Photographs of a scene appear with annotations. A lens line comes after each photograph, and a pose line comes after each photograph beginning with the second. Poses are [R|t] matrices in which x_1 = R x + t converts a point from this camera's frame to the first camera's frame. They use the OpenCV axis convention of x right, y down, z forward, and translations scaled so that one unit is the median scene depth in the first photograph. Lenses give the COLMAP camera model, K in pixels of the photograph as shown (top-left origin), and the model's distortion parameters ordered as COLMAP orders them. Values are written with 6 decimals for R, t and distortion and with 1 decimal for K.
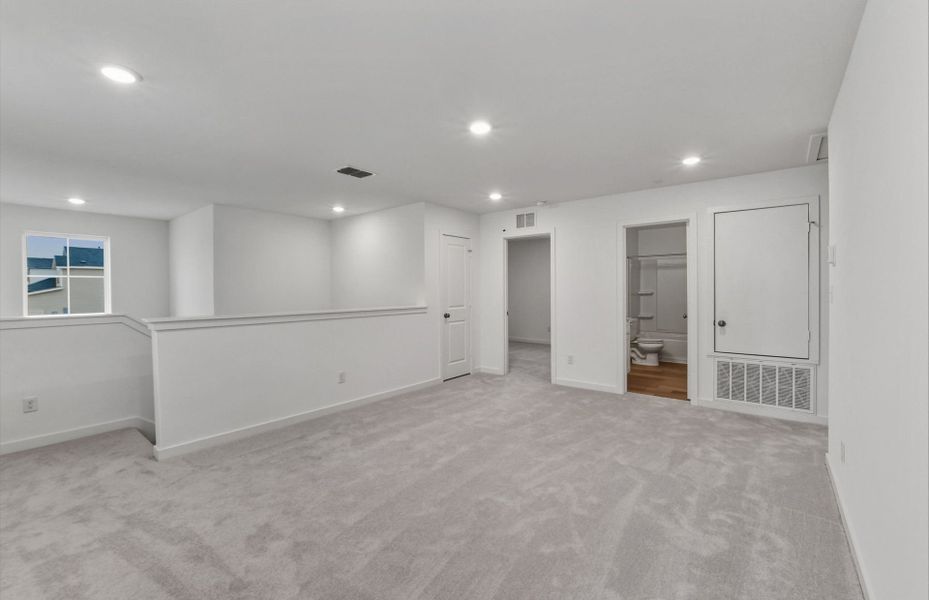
lens RADIAL K [[390.8, 0, 463.8], [0, 390.8, 293.7], [0, 0, 1]] dist [0.000031, -0.000091]
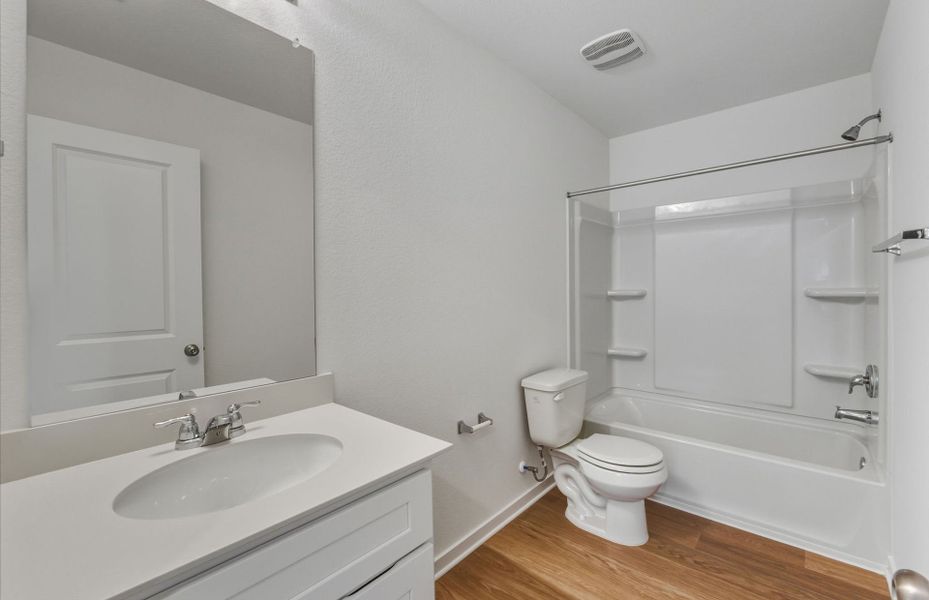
lens RADIAL K [[390.8, 0, 463.8], [0, 390.8, 293.7], [0, 0, 1]] dist [0.000031, -0.000091]
pose [[0.999056, 0.001070, -0.043417, 0.321135], [-0.000950, 0.999996, 0.002767, -0.002533], [0.043420, -0.002723, 0.999053, 0.605951]]
